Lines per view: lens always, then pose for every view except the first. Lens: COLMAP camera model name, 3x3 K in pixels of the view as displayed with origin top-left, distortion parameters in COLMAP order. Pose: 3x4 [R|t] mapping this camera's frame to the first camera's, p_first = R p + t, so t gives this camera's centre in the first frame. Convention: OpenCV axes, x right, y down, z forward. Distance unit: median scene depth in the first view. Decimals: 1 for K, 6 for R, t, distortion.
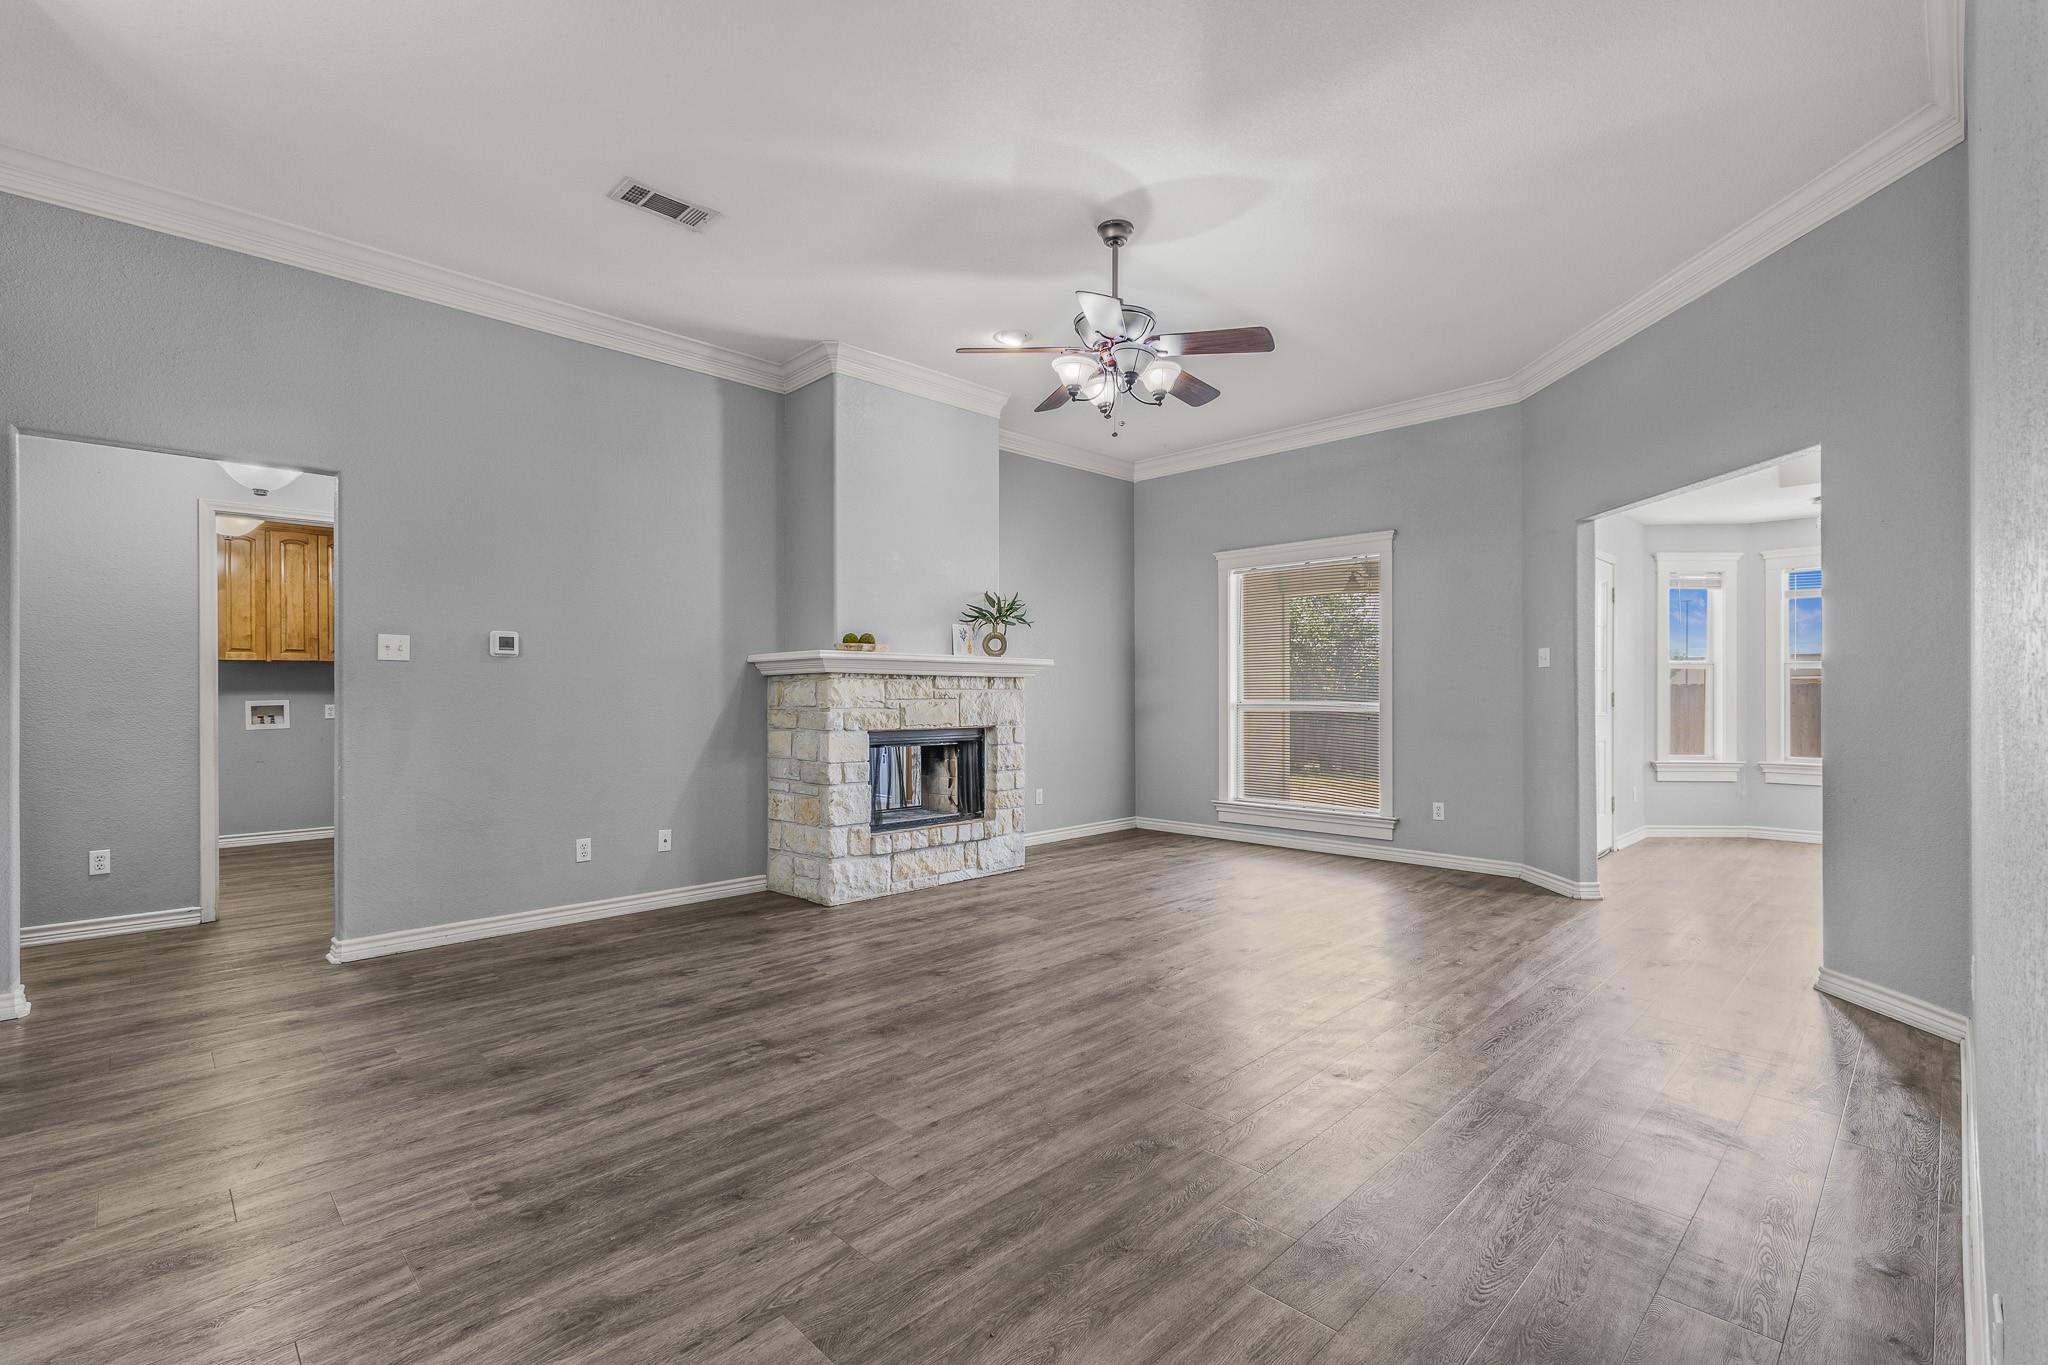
lens RADIAL K [[900.1, 0, 1028.6], [0, 900.1, 699.1], [0, 0, 1]] dist [0.013453, -0.000114]
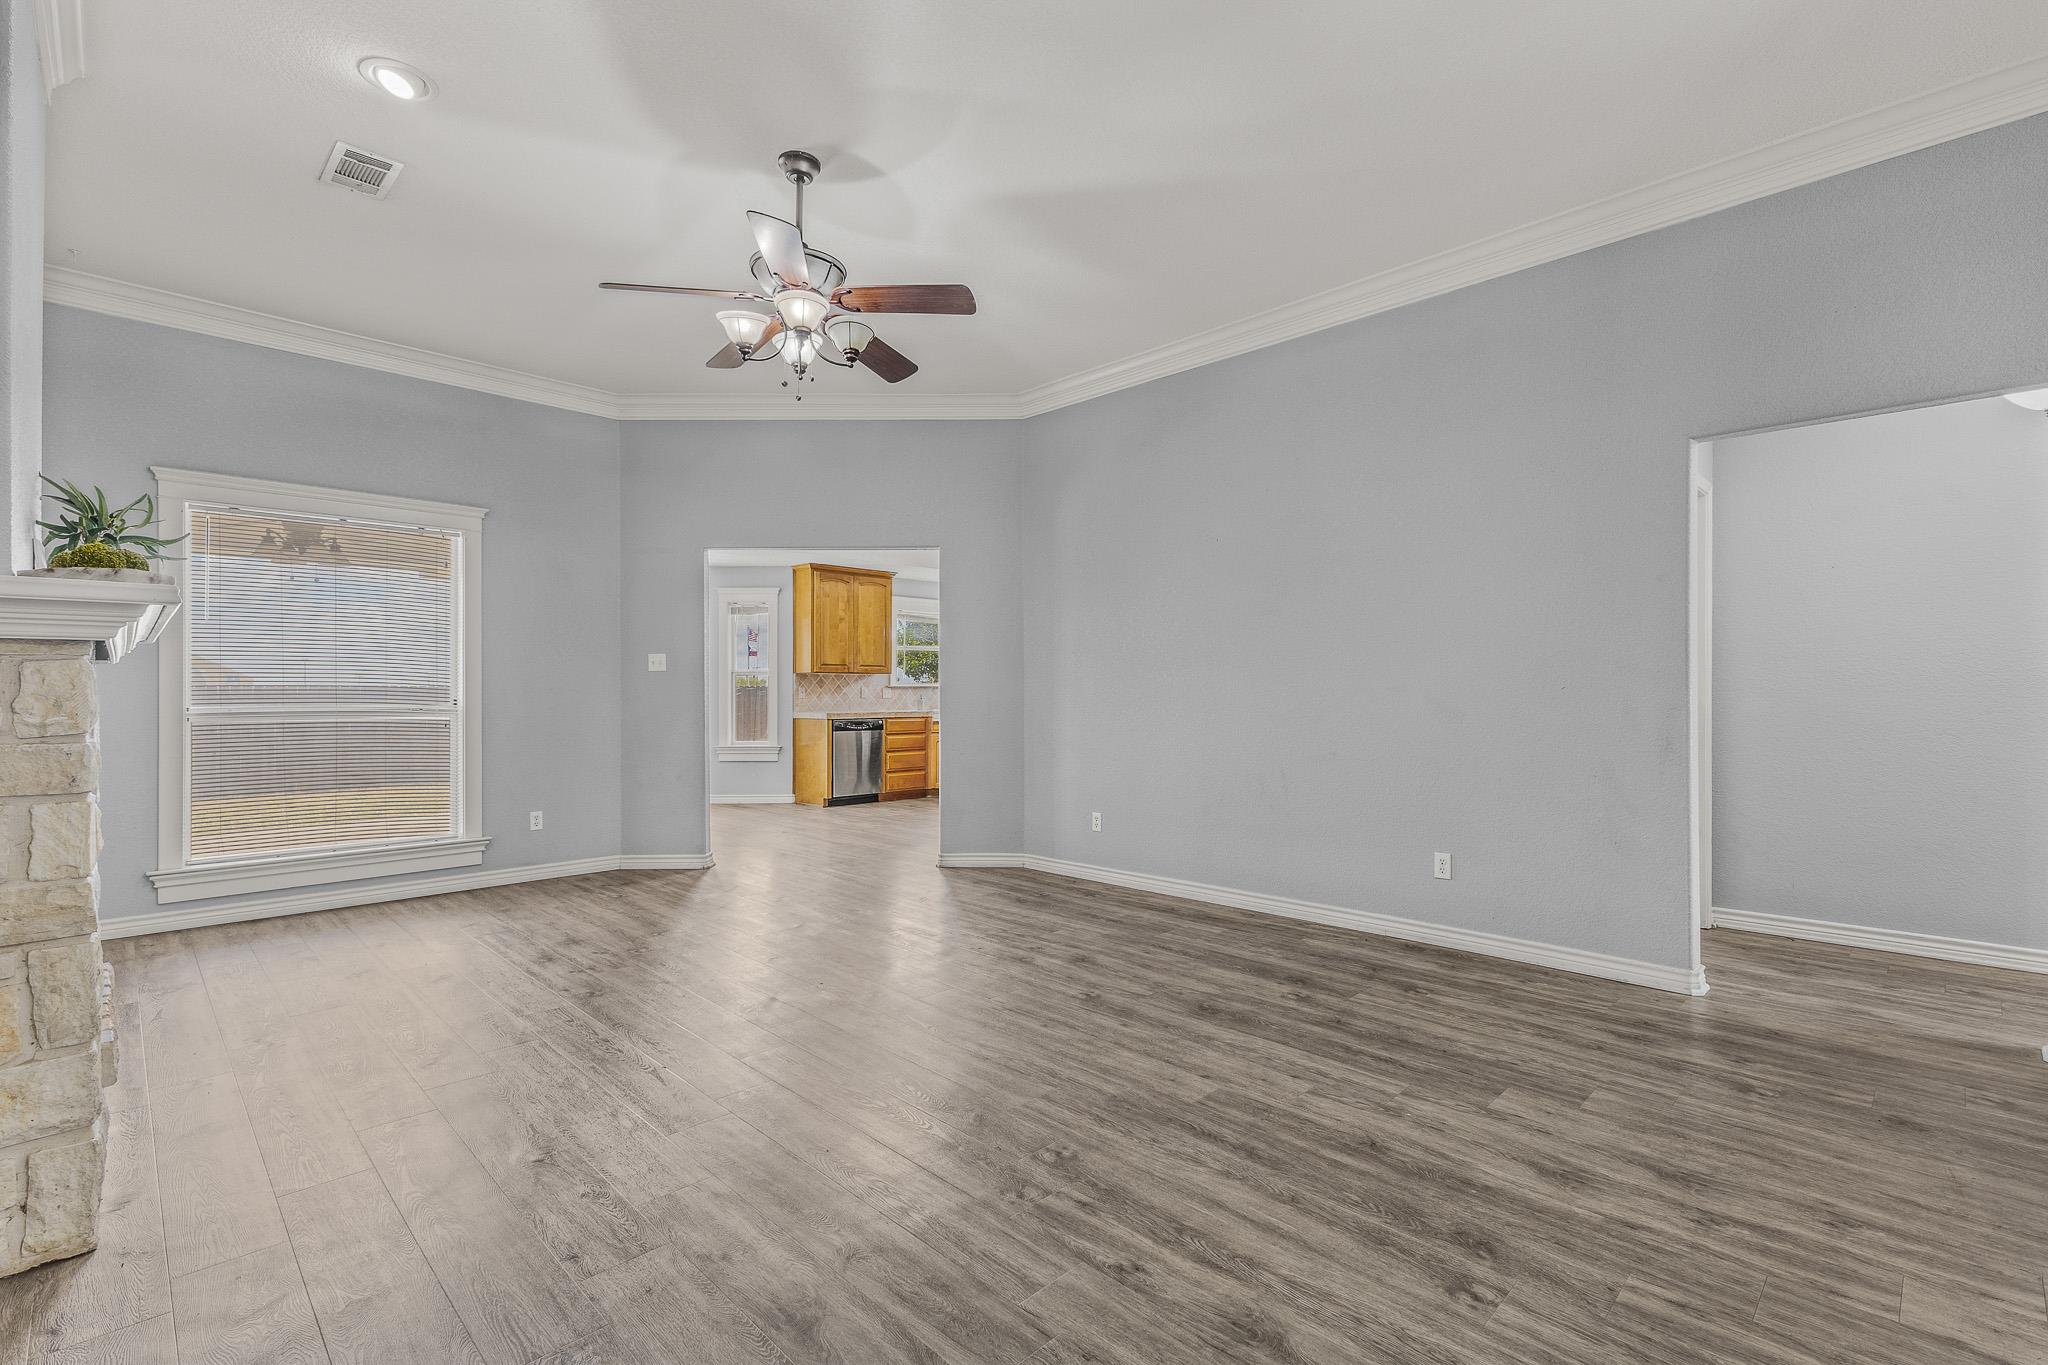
lens RADIAL K [[927.4, 0, 1024.0], [0, 927.4, 682.5], [0, 0, 1]] dist [0.013711, -0.000323]
pose [[-0.004746, 0.015356, 0.999871, -0.718952], [0.007442, 0.999855, -0.015321, 0.000520], [-0.999961, 0.007368, -0.004859, 0.700545]]
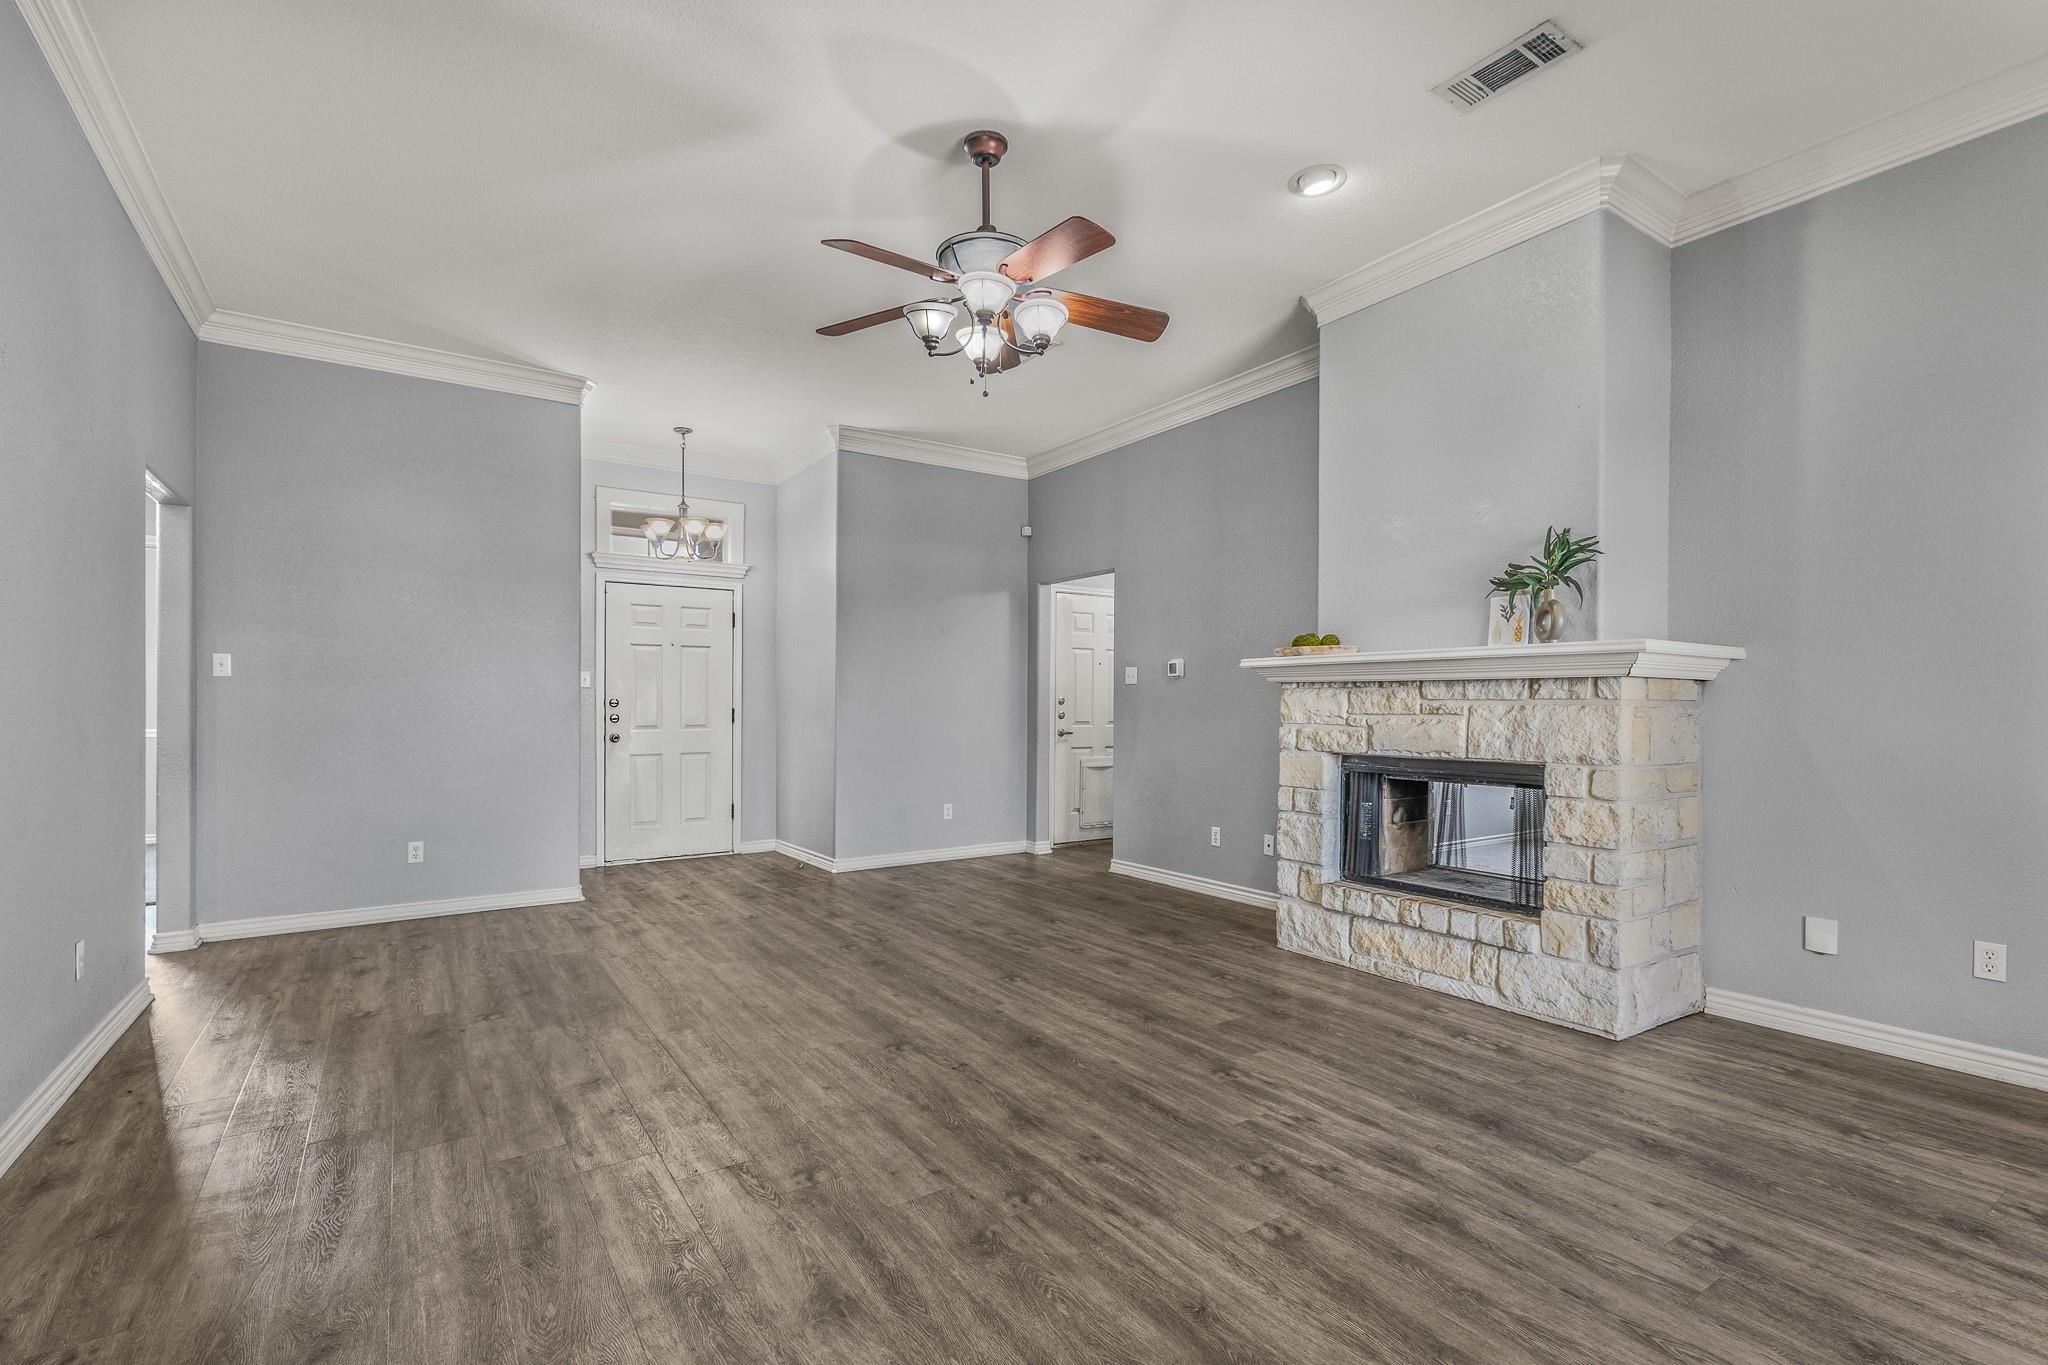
lens RADIAL K [[914.0, 0, 1028.0], [0, 914.0, 706.3], [0, 0, 1]] dist [-0.000027, -0.000613]
pose [[-0.173385, 0.002034, -0.984852, 0.816699], [-0.005765, 0.999979, 0.003081, -0.008980], [0.984837, 0.006212, -0.173369, 1.058669]]
